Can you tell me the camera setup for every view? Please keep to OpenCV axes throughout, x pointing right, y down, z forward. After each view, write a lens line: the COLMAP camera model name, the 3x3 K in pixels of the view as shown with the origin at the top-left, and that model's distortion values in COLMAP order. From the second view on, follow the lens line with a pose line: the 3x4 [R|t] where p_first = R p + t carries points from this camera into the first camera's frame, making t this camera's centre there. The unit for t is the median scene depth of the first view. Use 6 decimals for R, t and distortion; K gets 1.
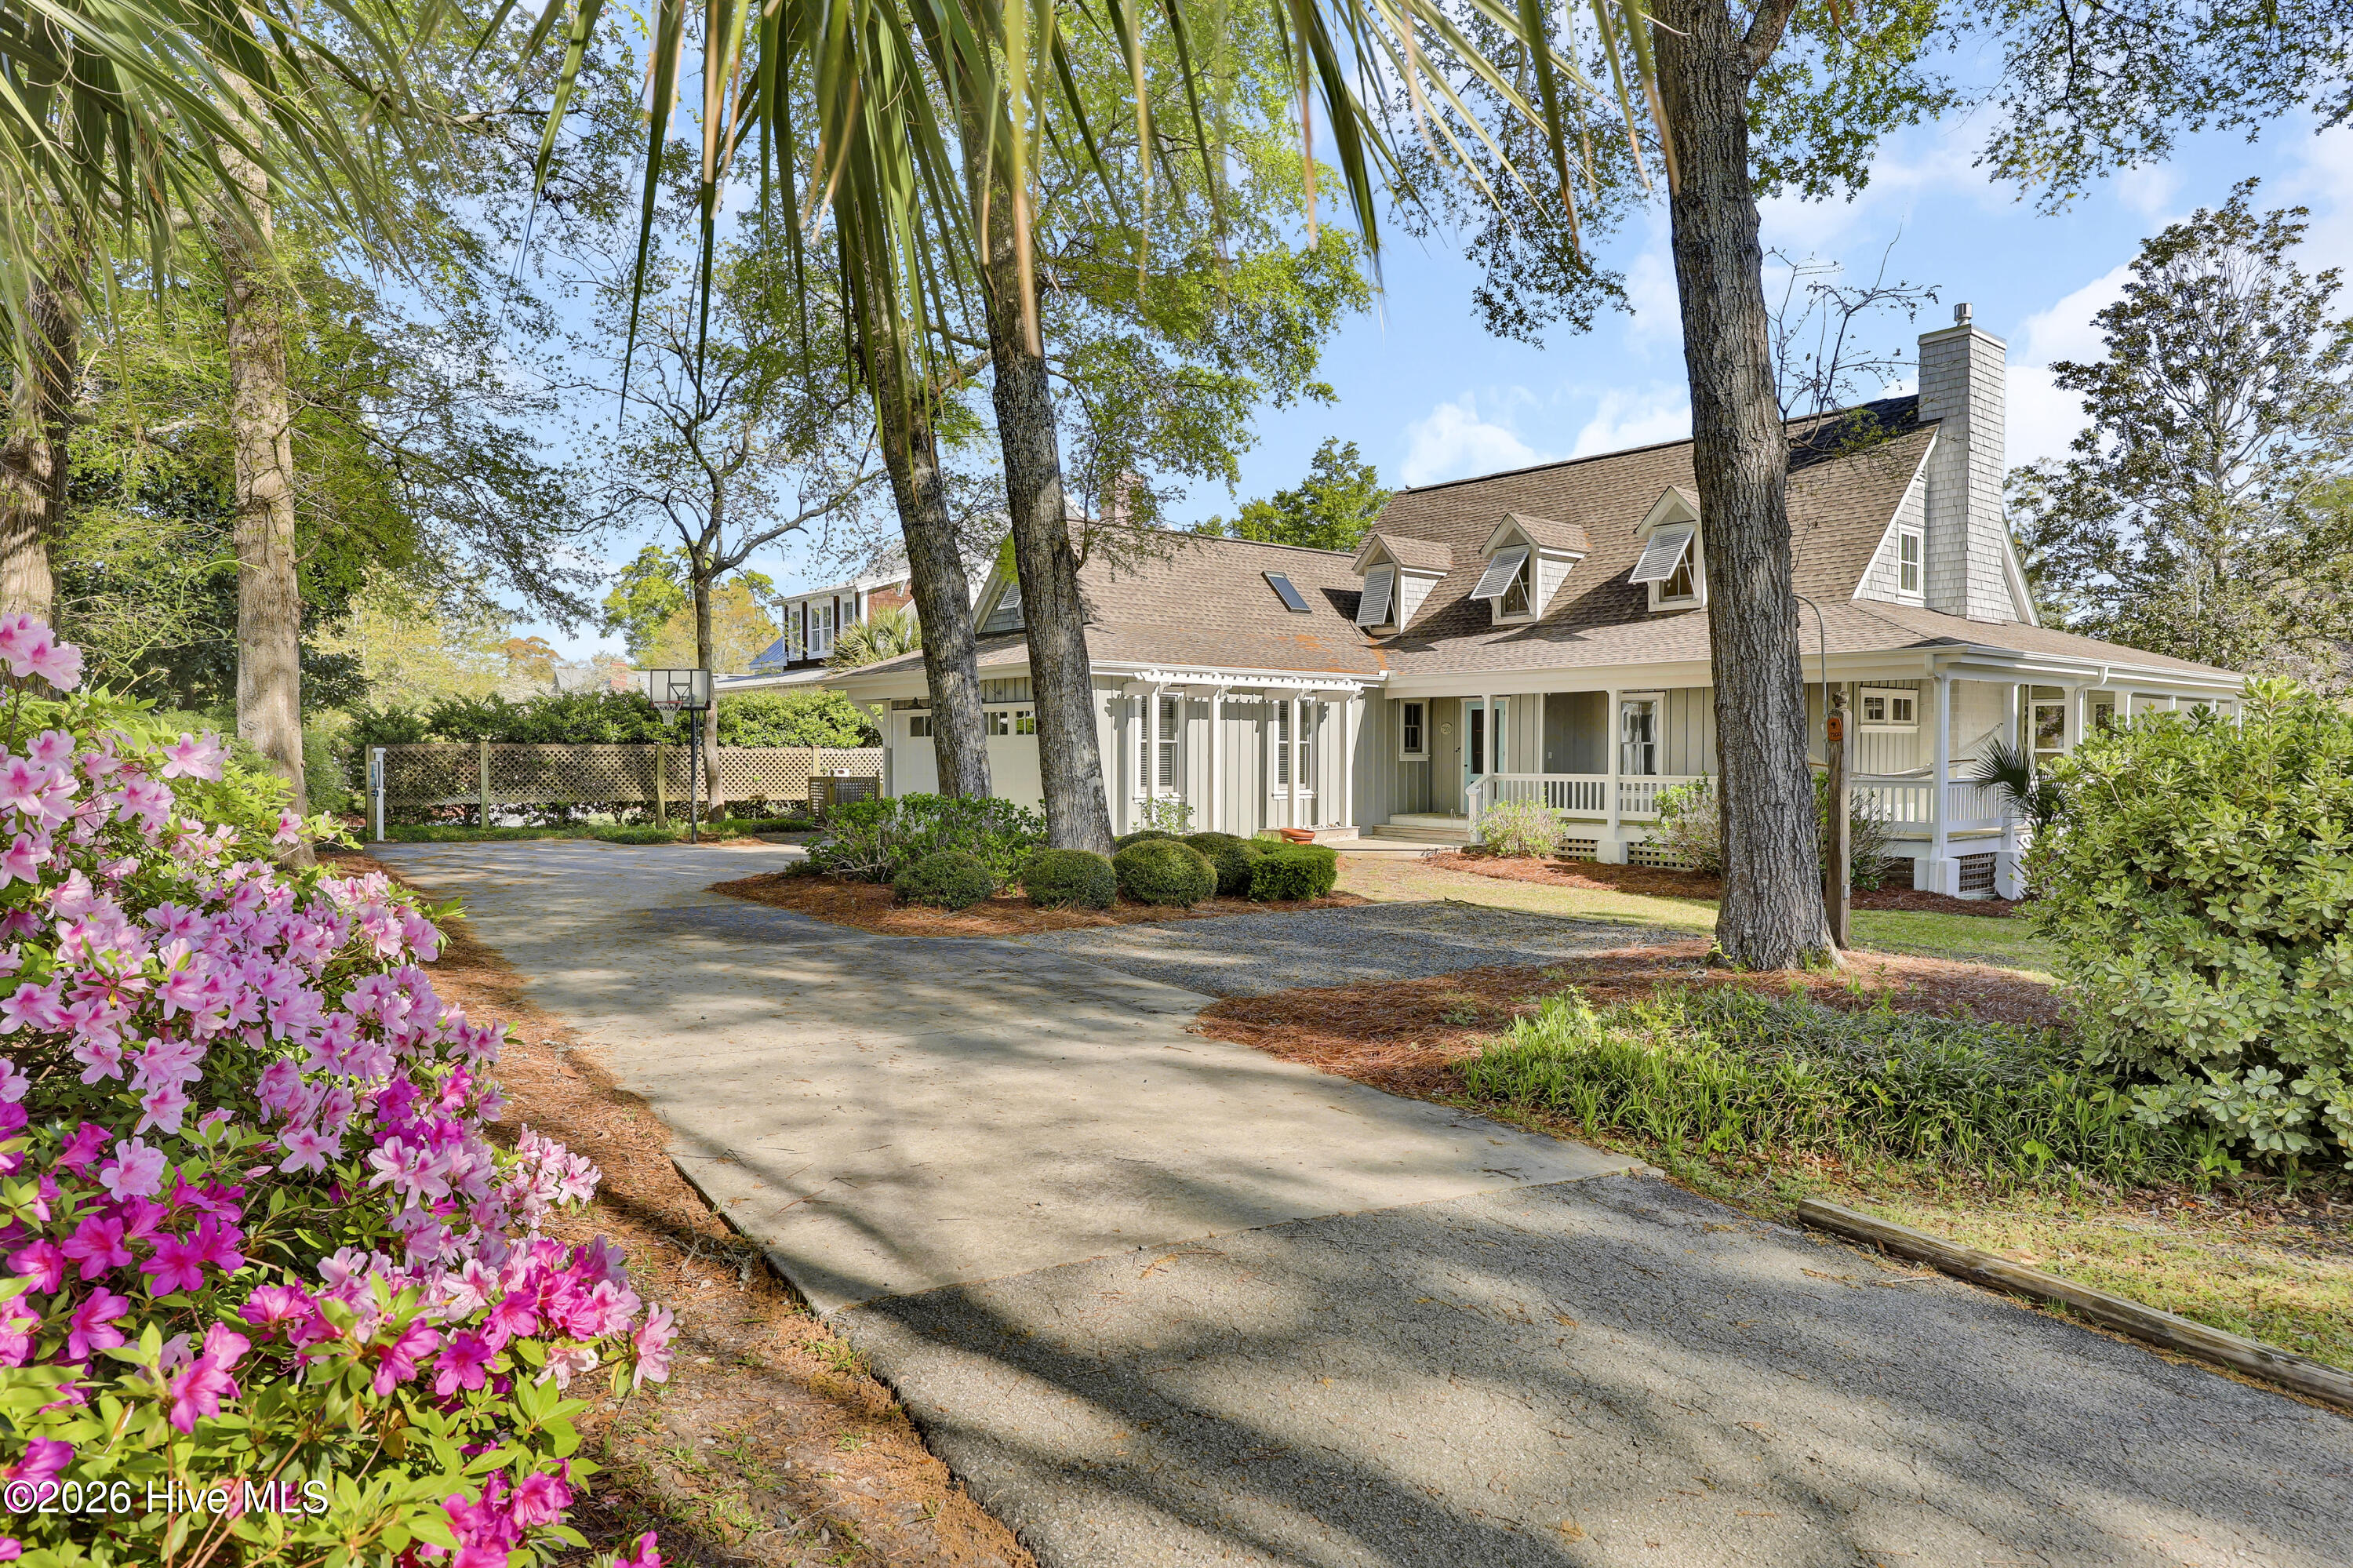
lens RADIAL K [[1348.6, 0, 1176.5], [0, 1348.6, 784.0], [0, 0, 1]] dist [-0.001700, 0.001071]
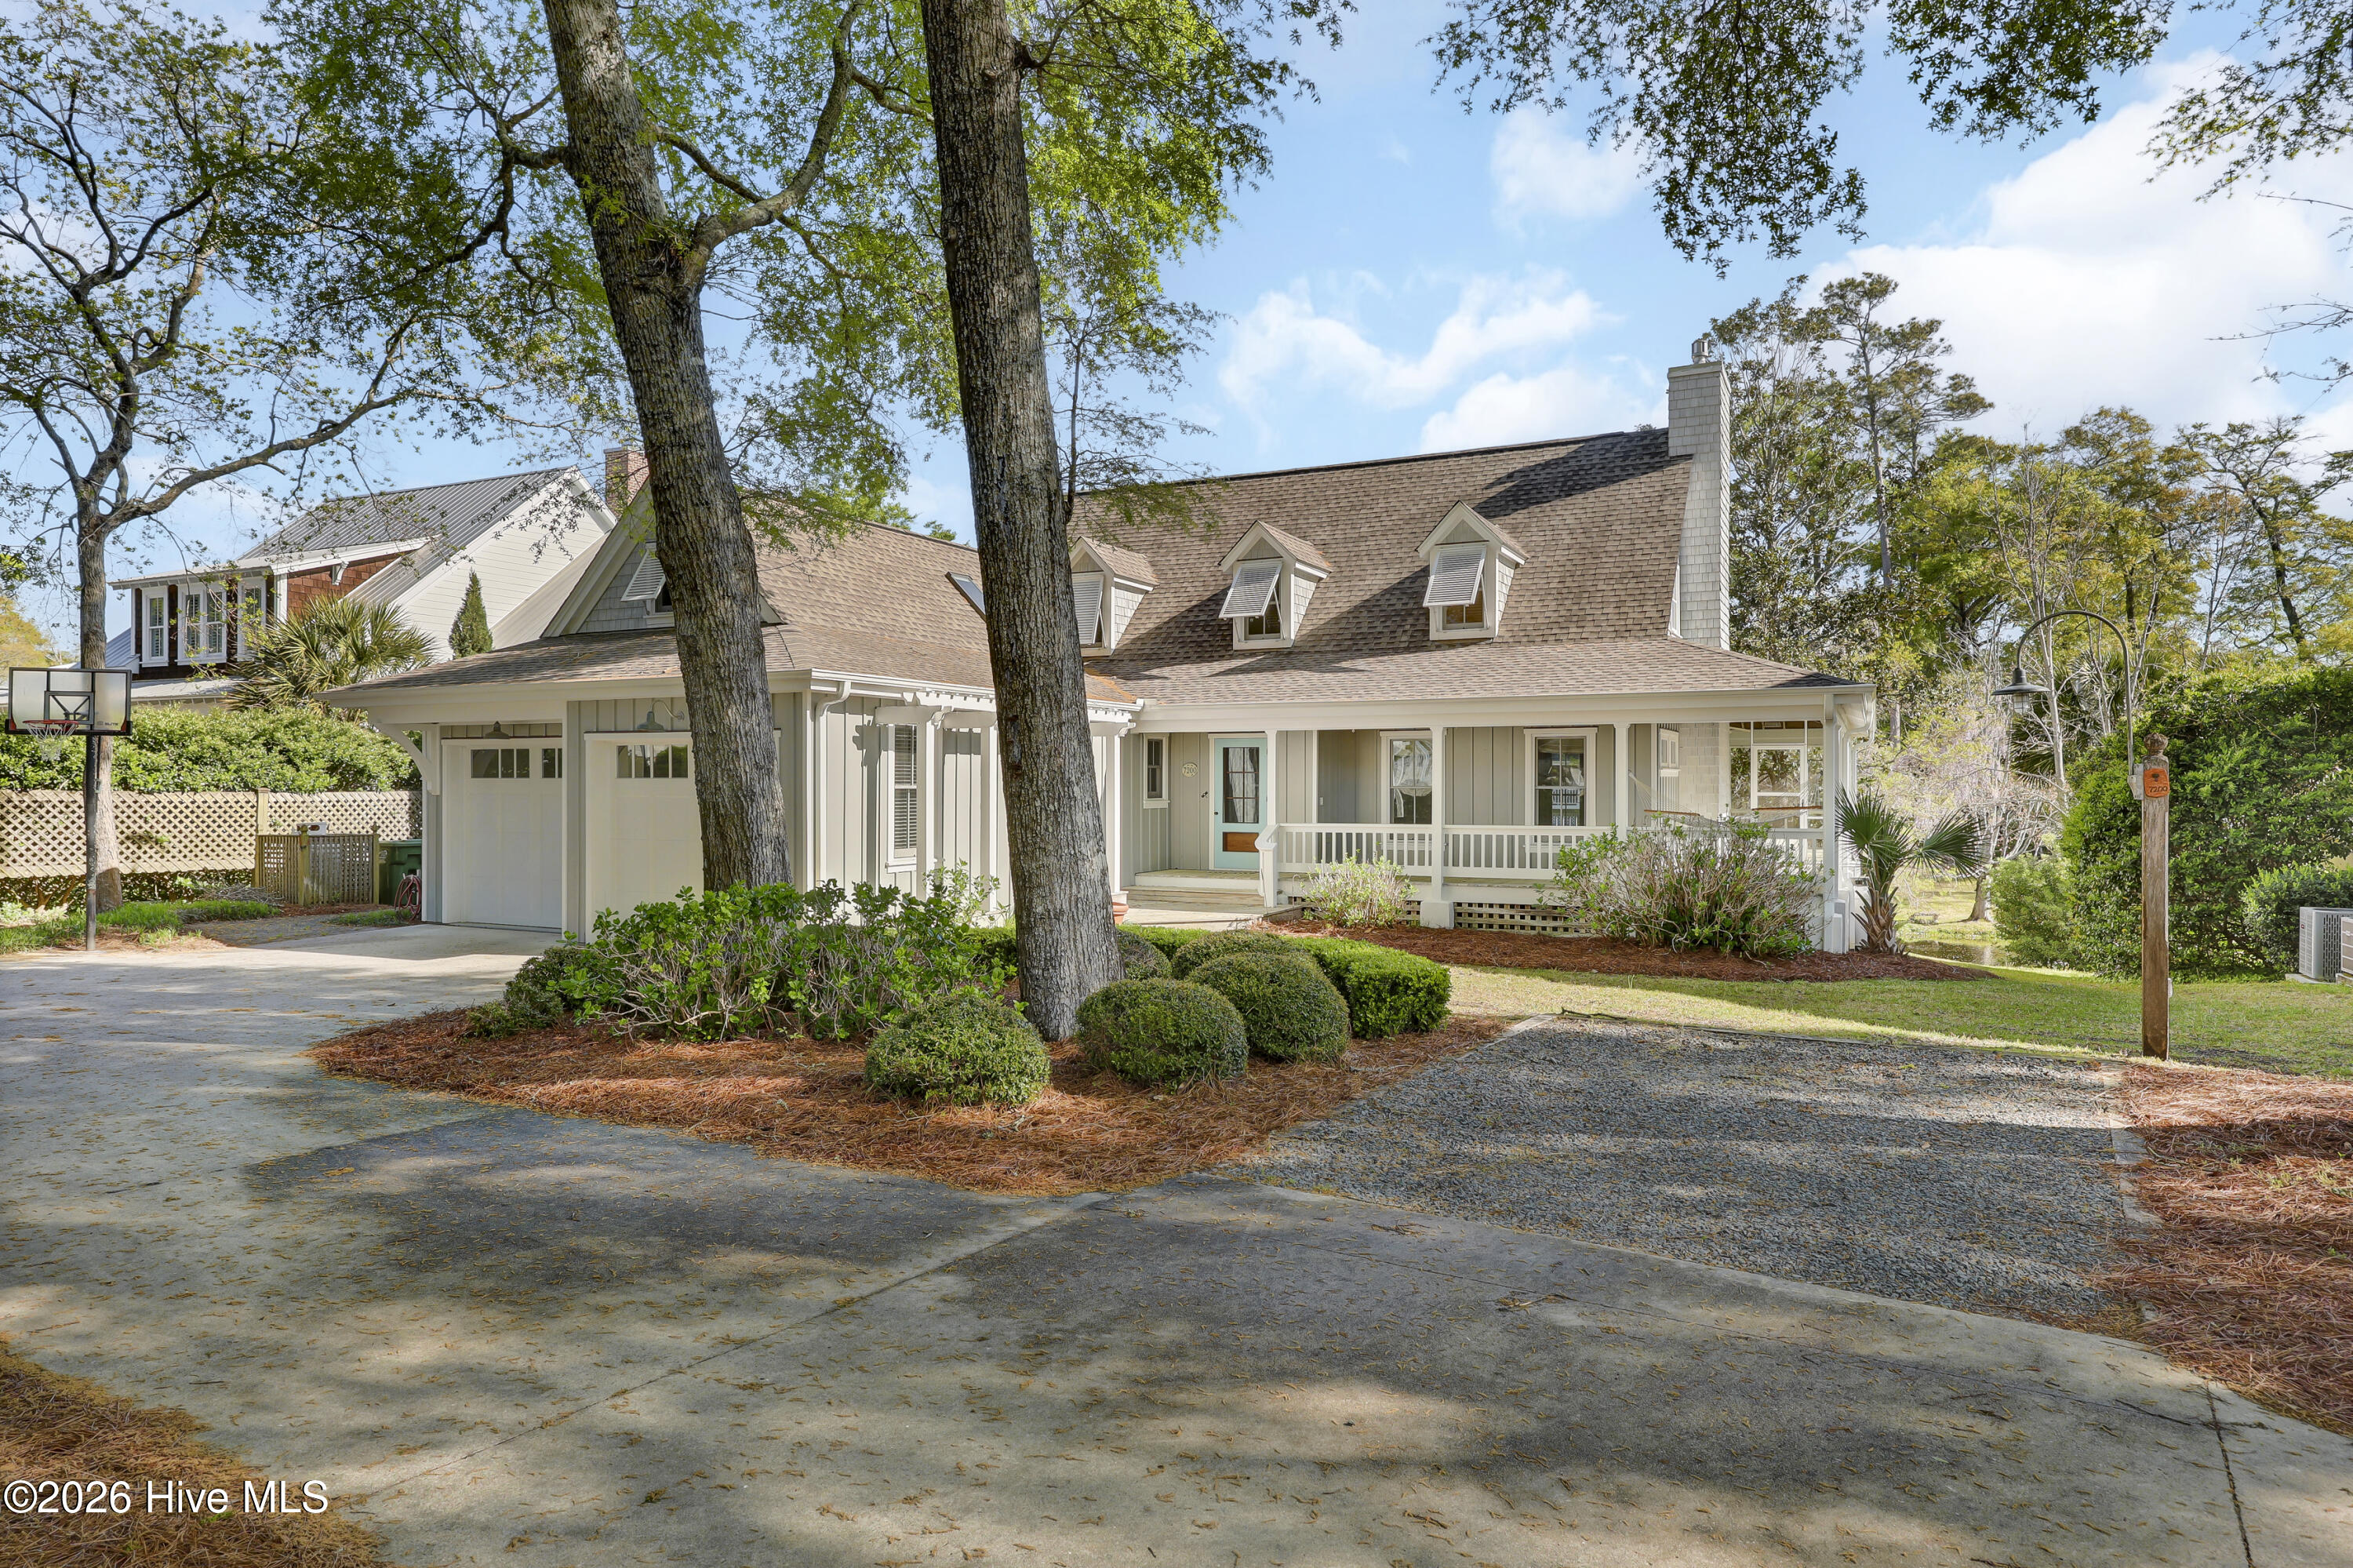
lens RADIAL K [[1395.7, 0, 1176.5], [0, 1395.7, 784.0], [0, 0, 1]] dist [-0.000708, 0.002862]
pose [[0.914774, 0.000401, 0.403965, -0.165805], [0.010476, 0.999640, -0.024715, -0.011158], [-0.403830, 0.026841, 0.914440, 0.213892]]
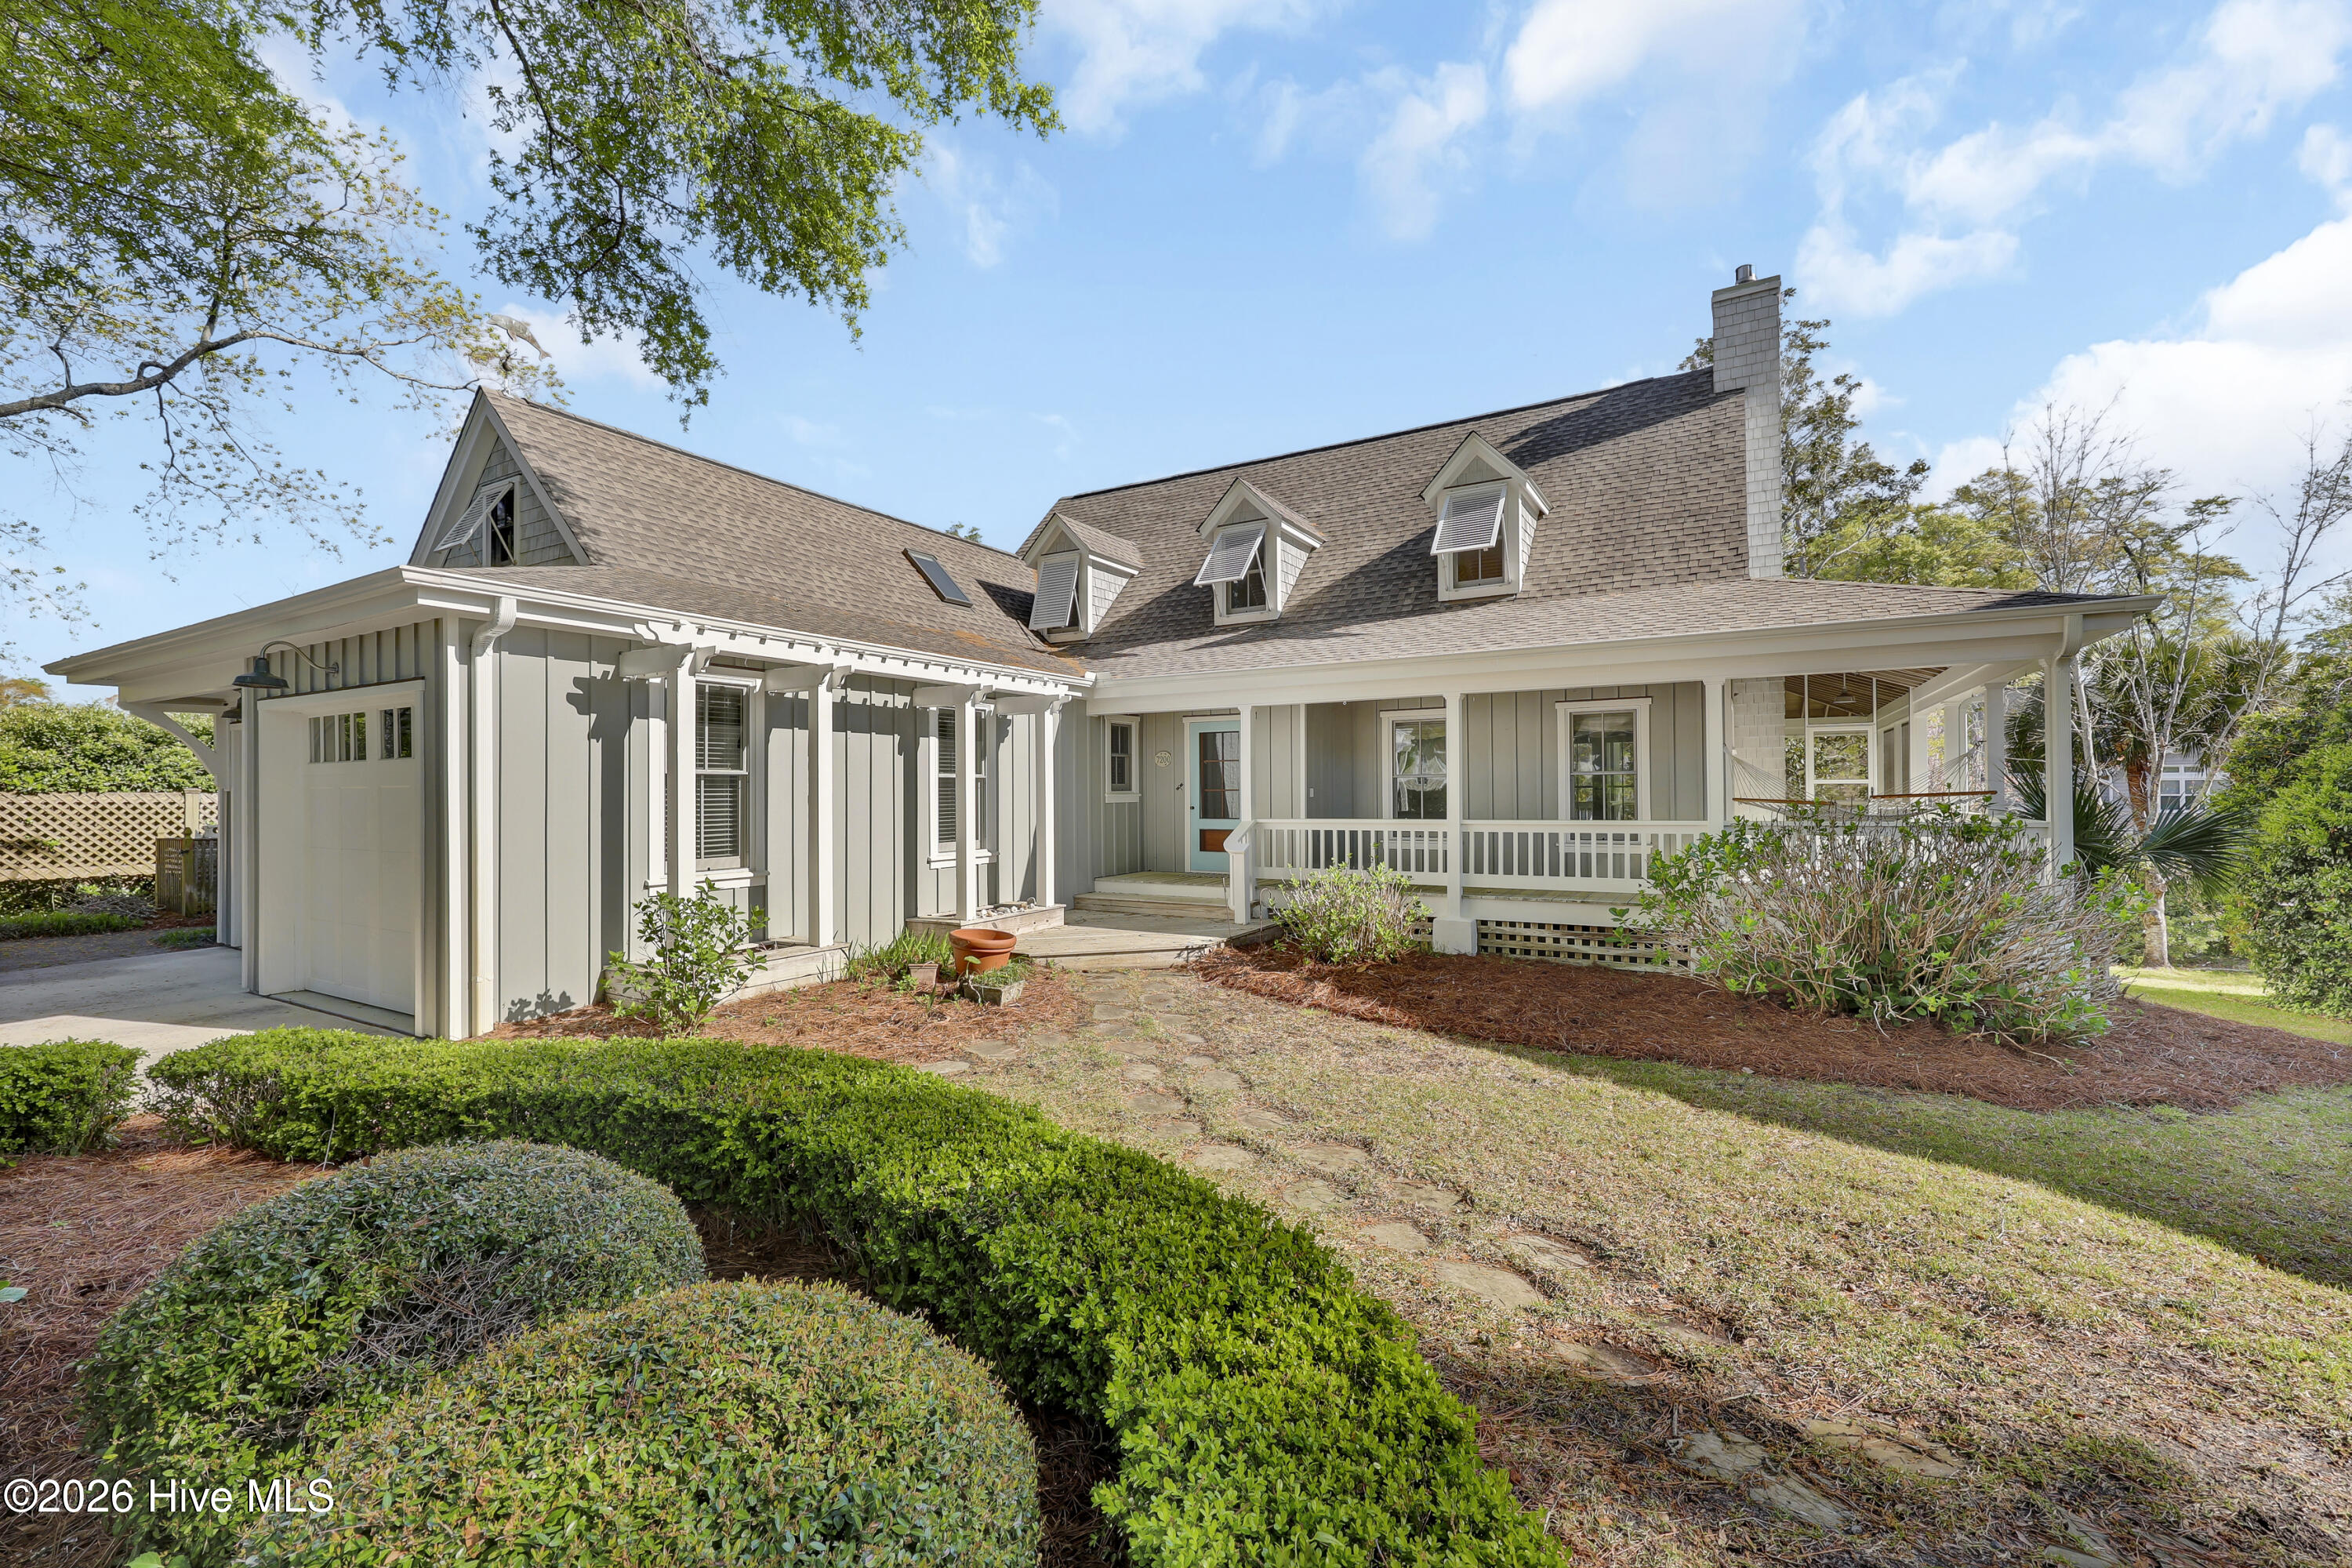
lens RADIAL K [[970.8, 0, 1176.0], [0, 970.8, 784.0], [0, 0, 1]] dist [-0.000556, 0.000219]
pose [[0.940953, -0.005158, 0.338498, 0.026464], [0.017035, 0.999339, -0.032124, -0.010176], [-0.338109, 0.035993, 0.940418, 0.512755]]
